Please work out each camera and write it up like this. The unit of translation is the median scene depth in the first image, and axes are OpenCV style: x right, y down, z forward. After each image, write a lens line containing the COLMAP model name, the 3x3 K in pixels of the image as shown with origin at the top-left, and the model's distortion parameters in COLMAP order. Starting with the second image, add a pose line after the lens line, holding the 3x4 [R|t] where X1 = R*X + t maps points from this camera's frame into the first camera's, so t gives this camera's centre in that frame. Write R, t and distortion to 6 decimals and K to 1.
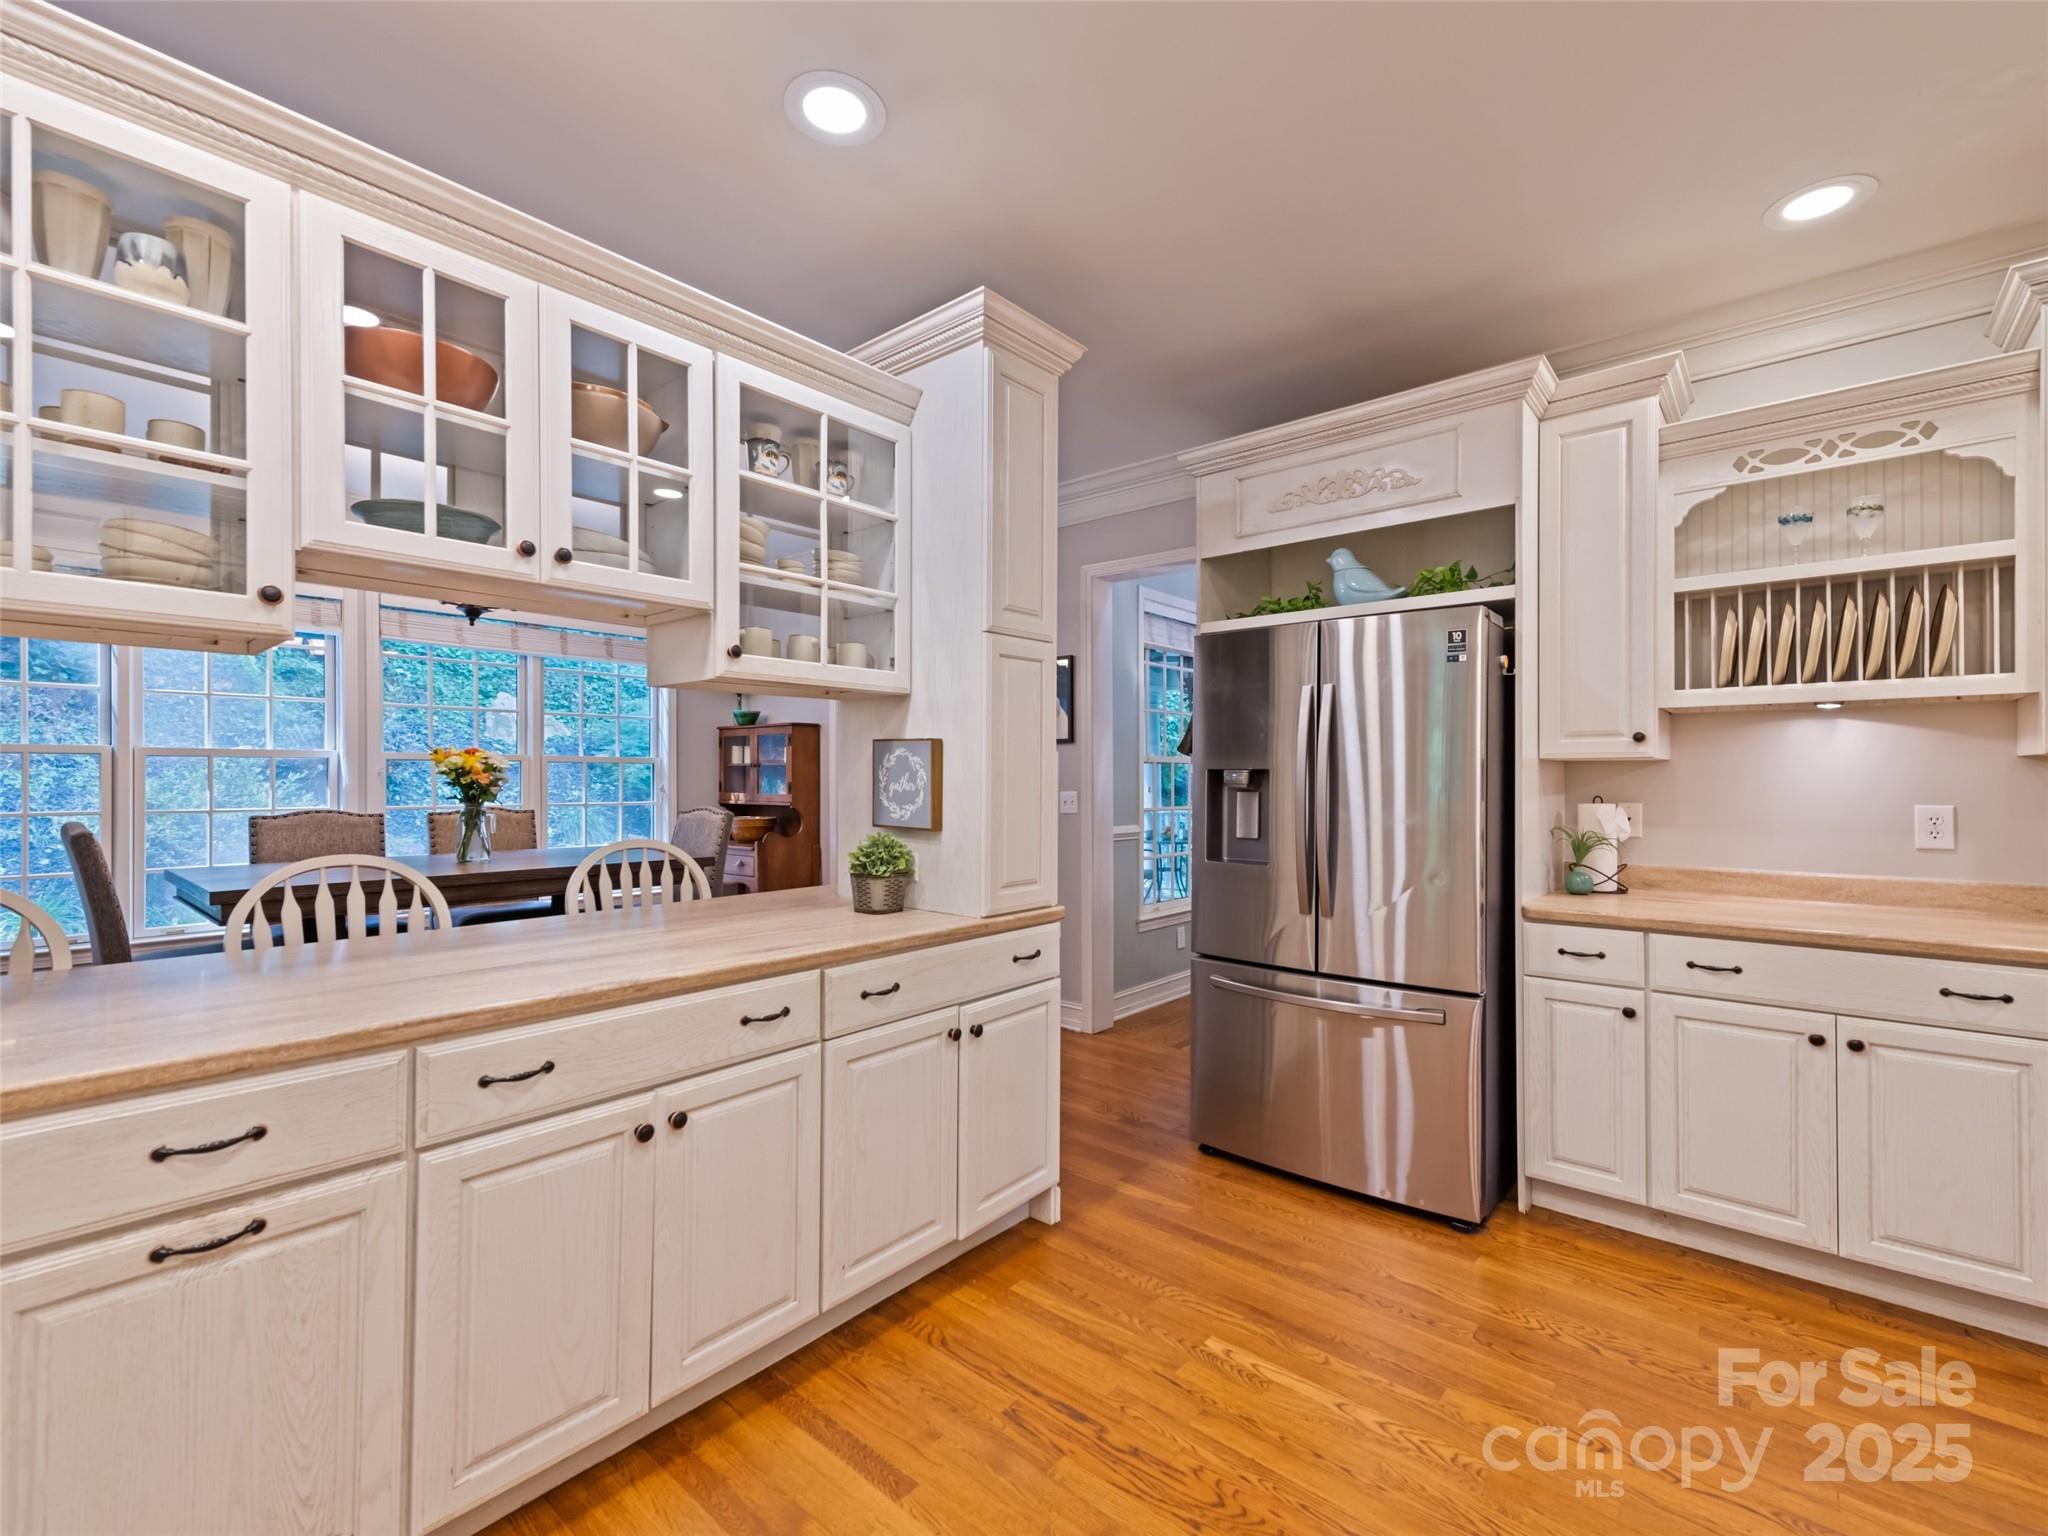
lens RADIAL K [[910.7, 0, 1020.1], [0, 910.7, 773.6], [0, 0, 1]] dist [0.014059, -0.000168]
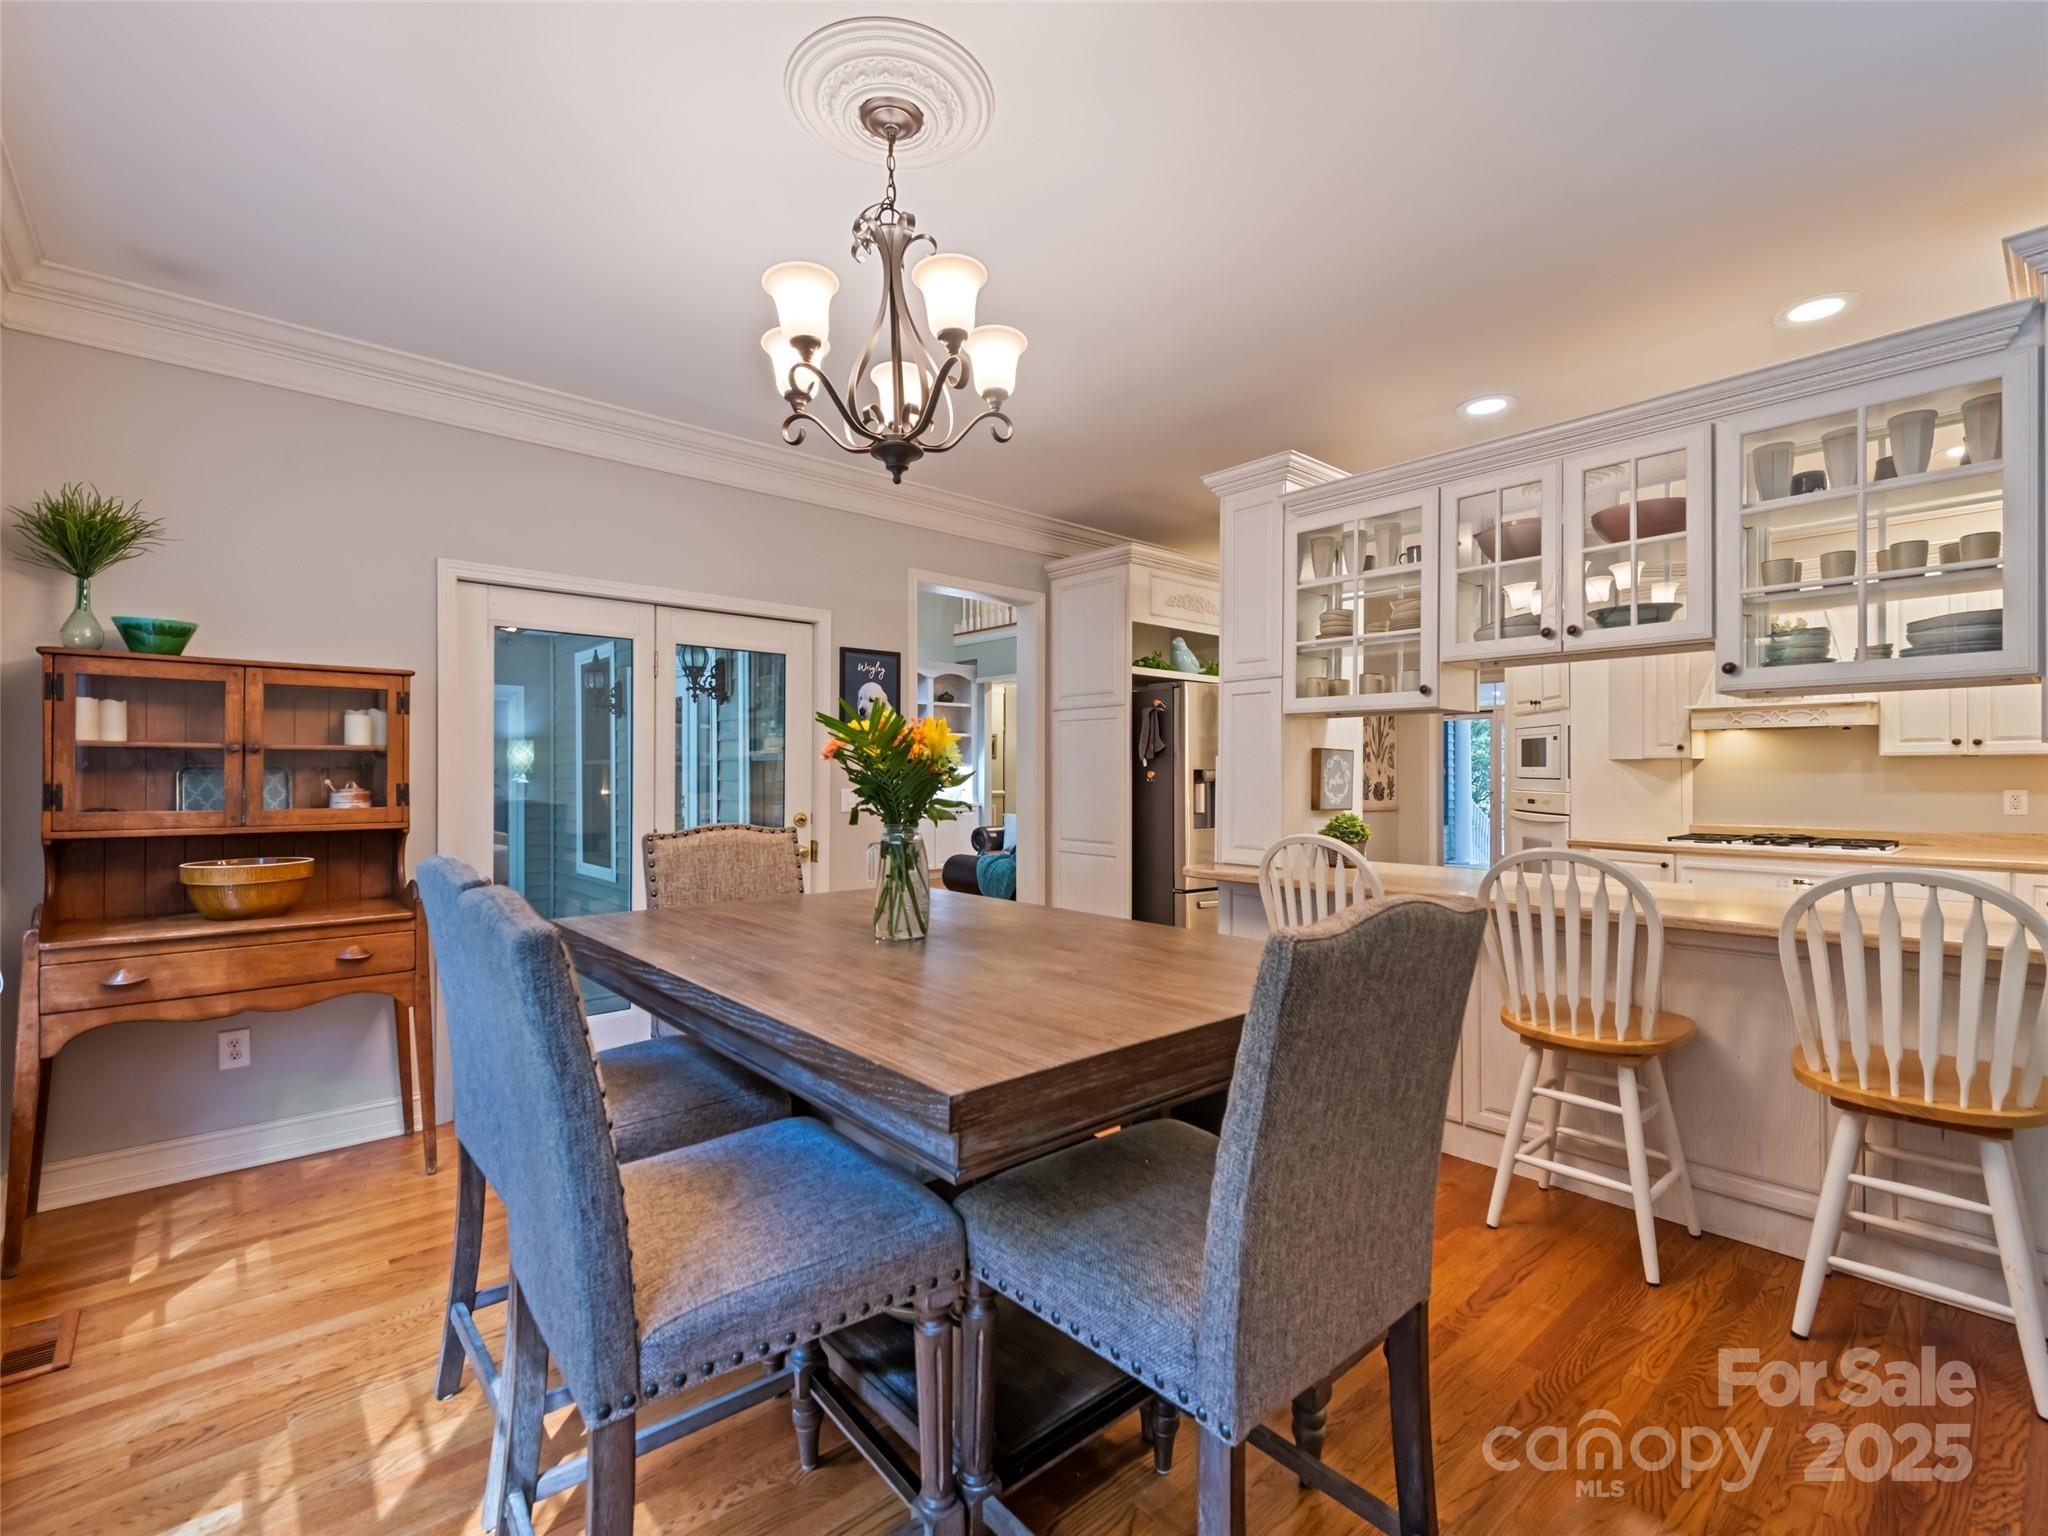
lens RADIAL K [[943.1, 0, 1020.7], [0, 943.1, 775.0], [0, 0, 1]] dist [0.019094, 0.000086]
pose [[0.131282, -0.001073, 0.991344, -1.713836], [-0.004936, 0.999986, 0.001736, 0.003359], [-0.991333, -0.005121, 0.131275, 1.306697]]
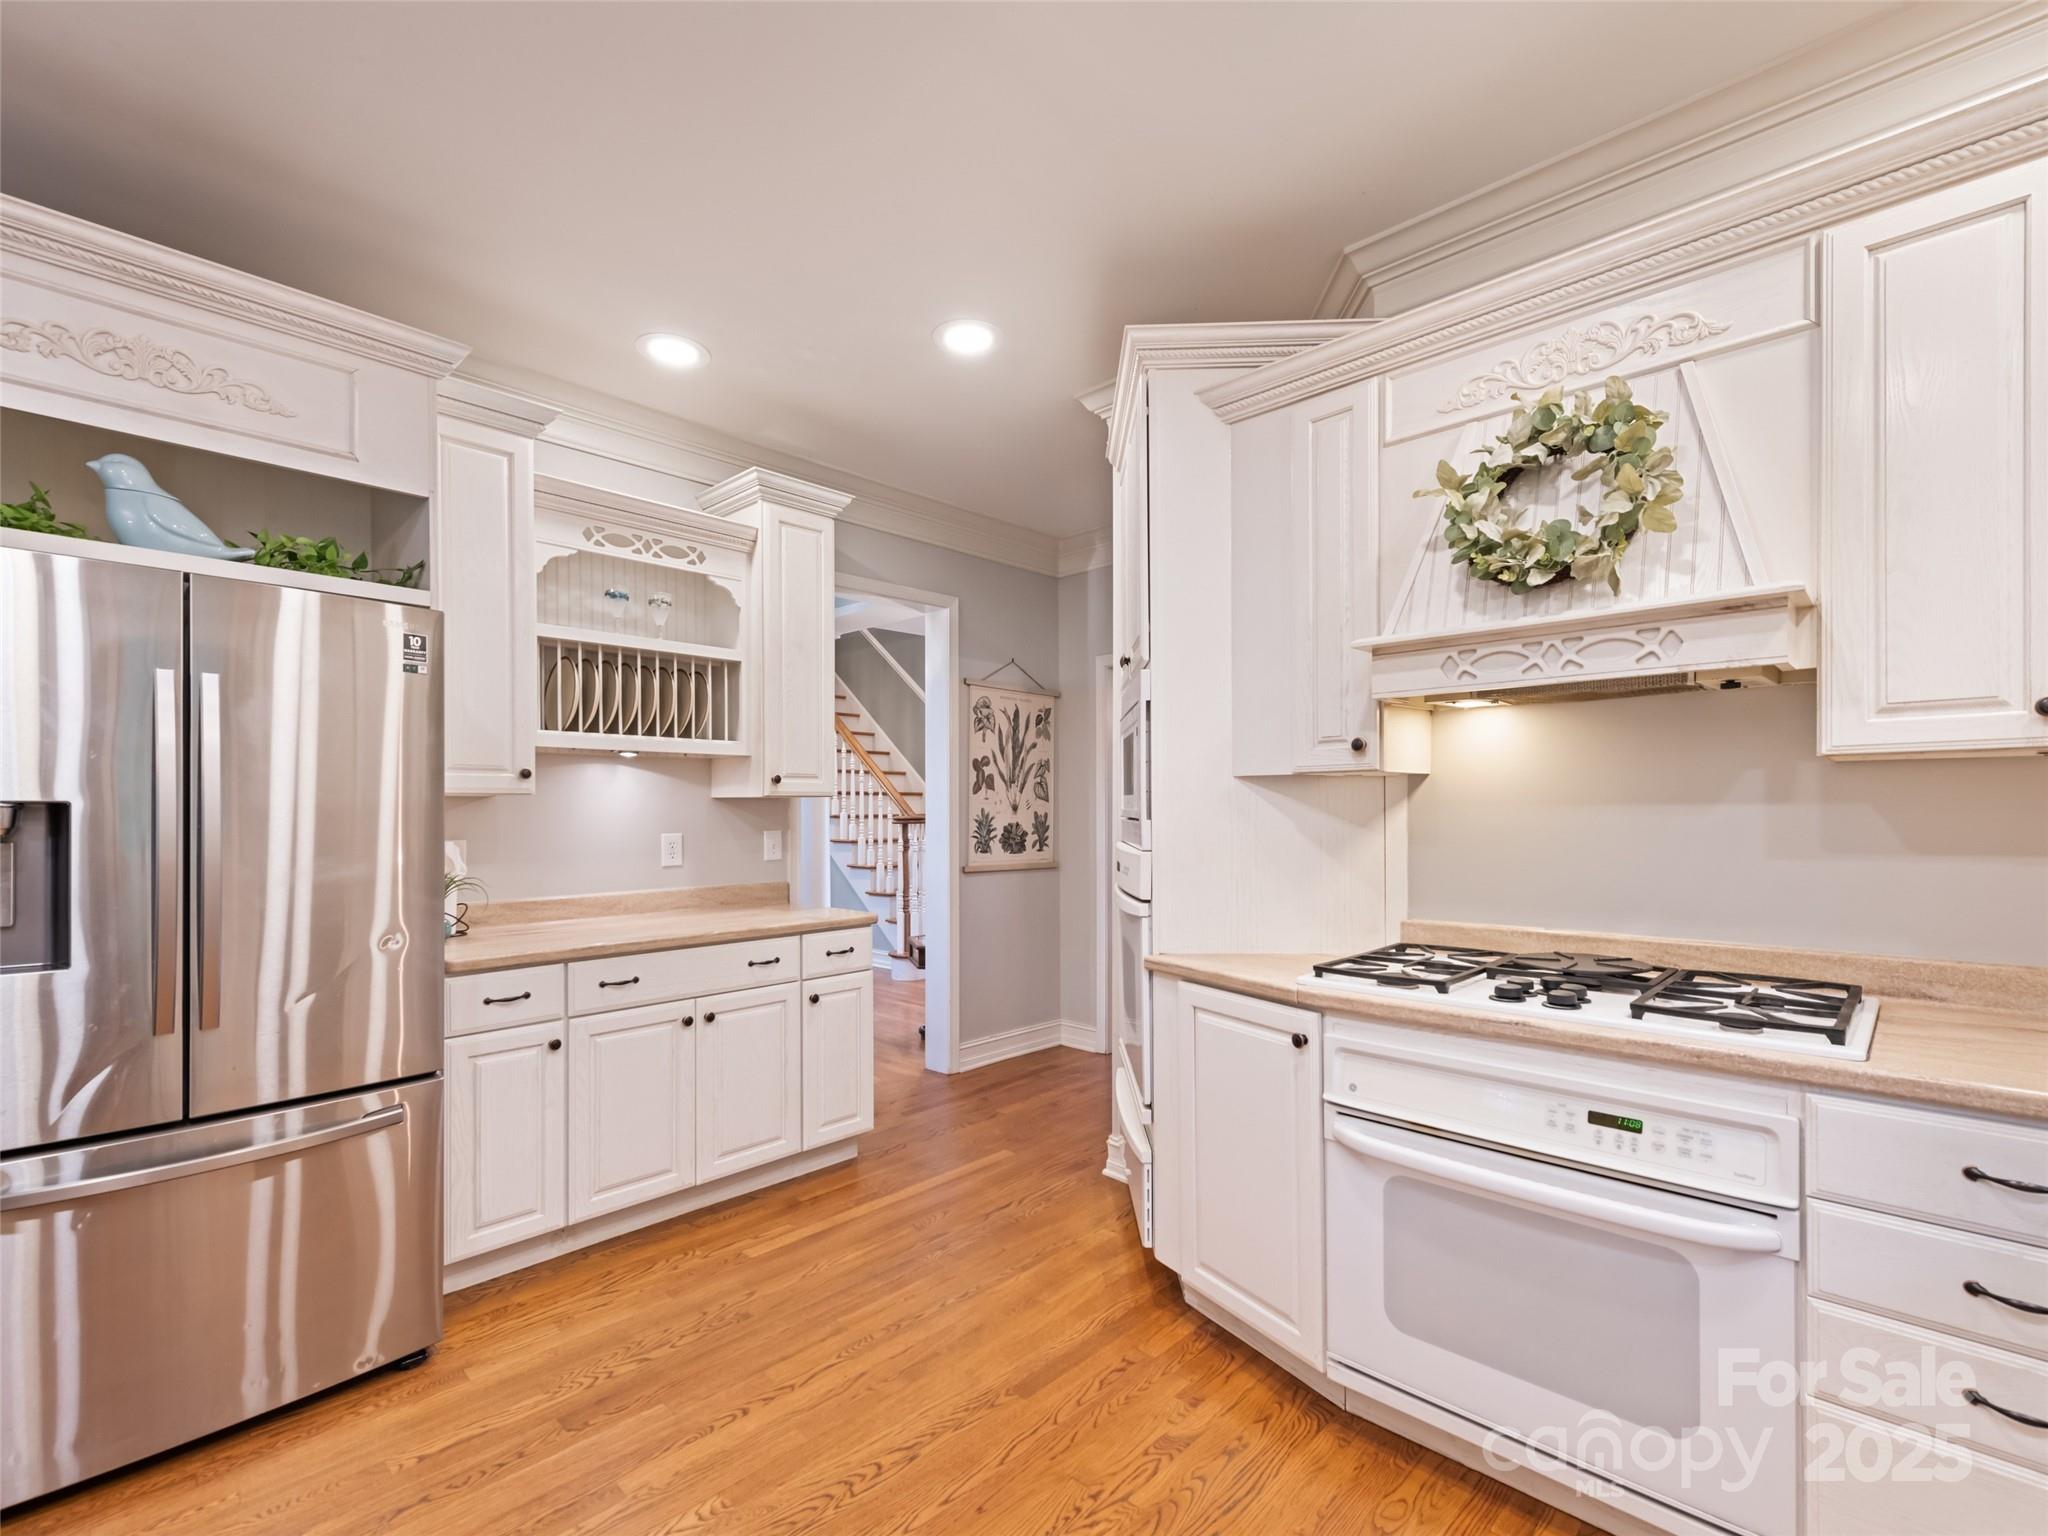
lens RADIAL K [[940.8, 0, 1020.0], [0, 940.8, 814.4], [0, 0, 1]] dist [0.020560, 0.000087]
pose [[0.051310, -0.004964, 0.998670, -0.350976], [-0.001221, 0.999987, 0.005033, -0.001125], [-0.998682, -0.001477, 0.051303, 0.421946]]
